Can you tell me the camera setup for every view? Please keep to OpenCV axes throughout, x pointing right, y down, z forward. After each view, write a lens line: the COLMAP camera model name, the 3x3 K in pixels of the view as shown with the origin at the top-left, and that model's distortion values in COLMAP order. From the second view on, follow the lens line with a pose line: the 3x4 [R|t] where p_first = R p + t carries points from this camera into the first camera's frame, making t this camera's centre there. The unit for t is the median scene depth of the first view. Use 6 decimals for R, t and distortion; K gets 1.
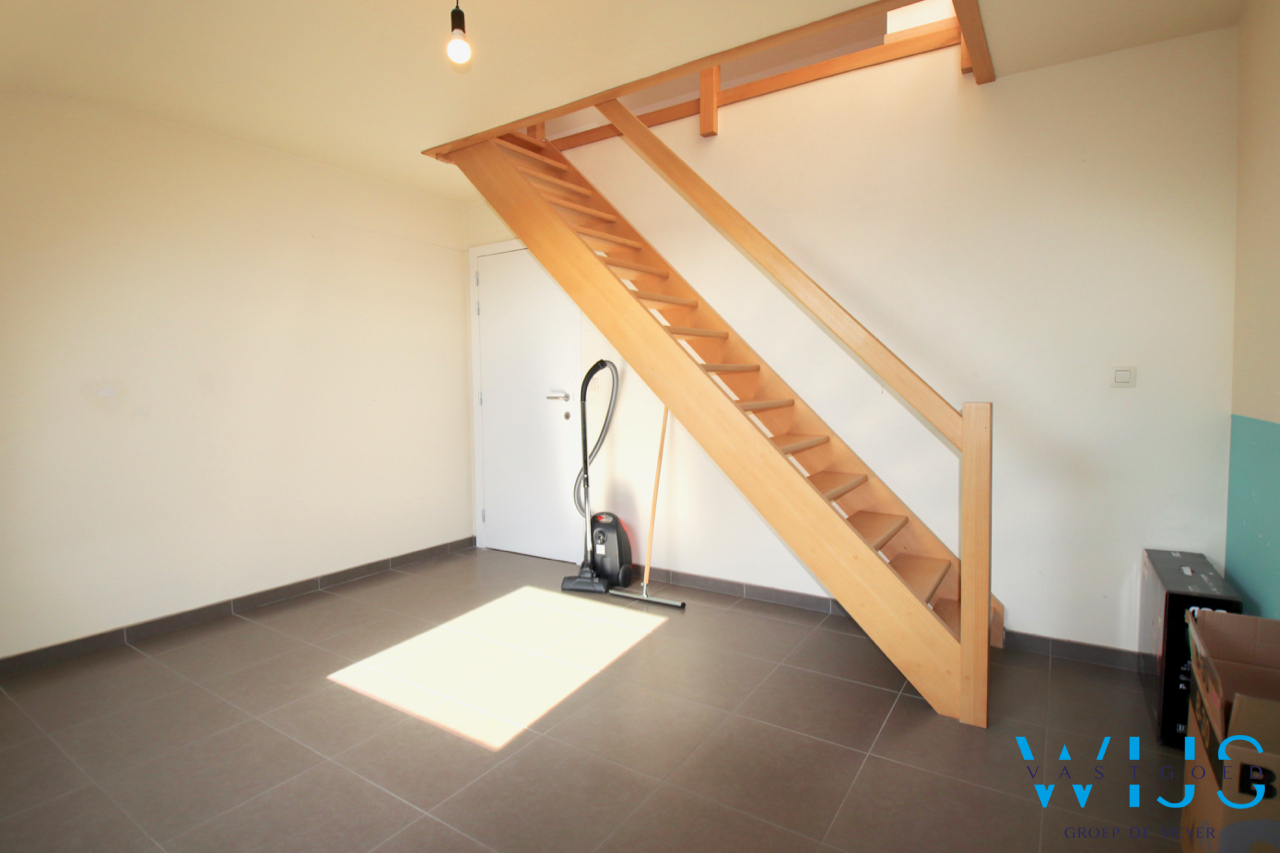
lens RADIAL K [[624.9, 0, 629.3], [0, 624.9, 422.2], [0, 0, 1]] dist [-0.001587, -0.024342]
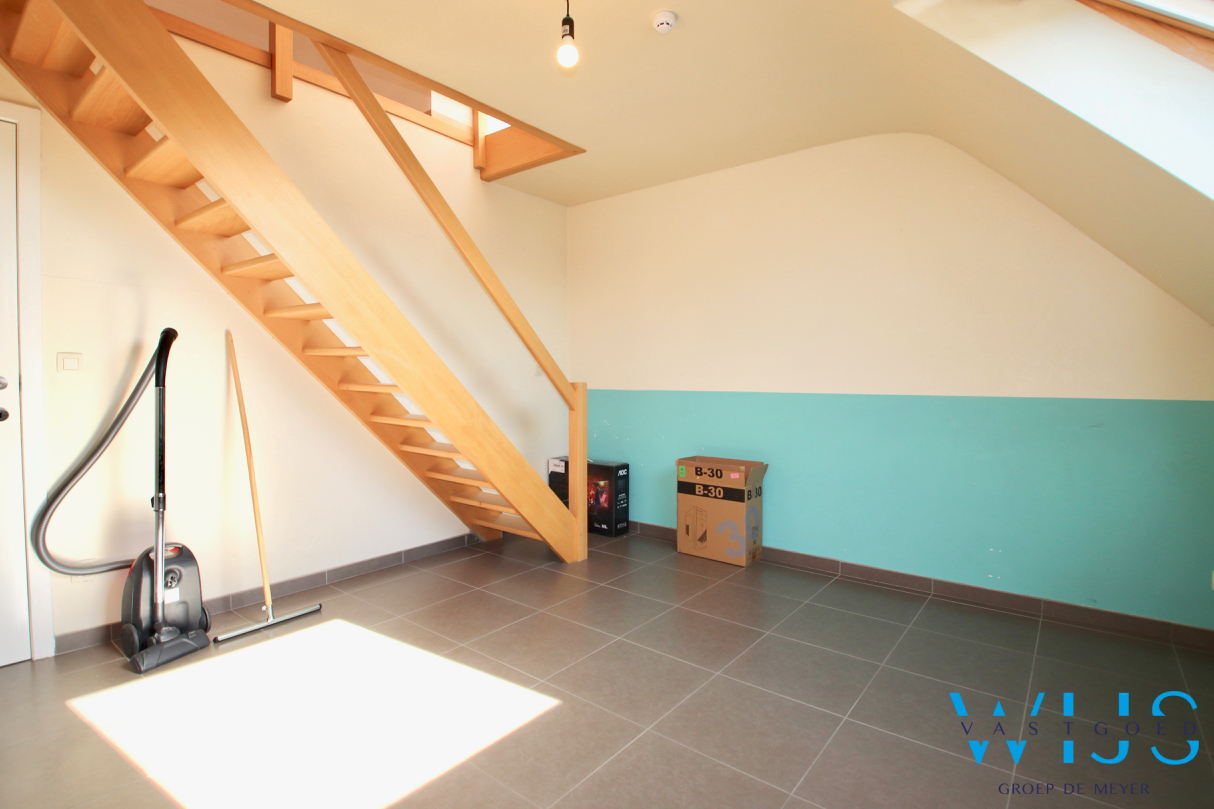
lens RADIAL K [[592.7, 0, 596.8], [0, 592.7, 400.4], [0, 0, 1]] dist [-0.001587, -0.024342]
pose [[0.094296, -0.026659, 0.995187, -0.740341], [0.057011, 0.998146, 0.021336, -0.006731], [-0.993910, 0.054725, 0.095641, 0.496722]]
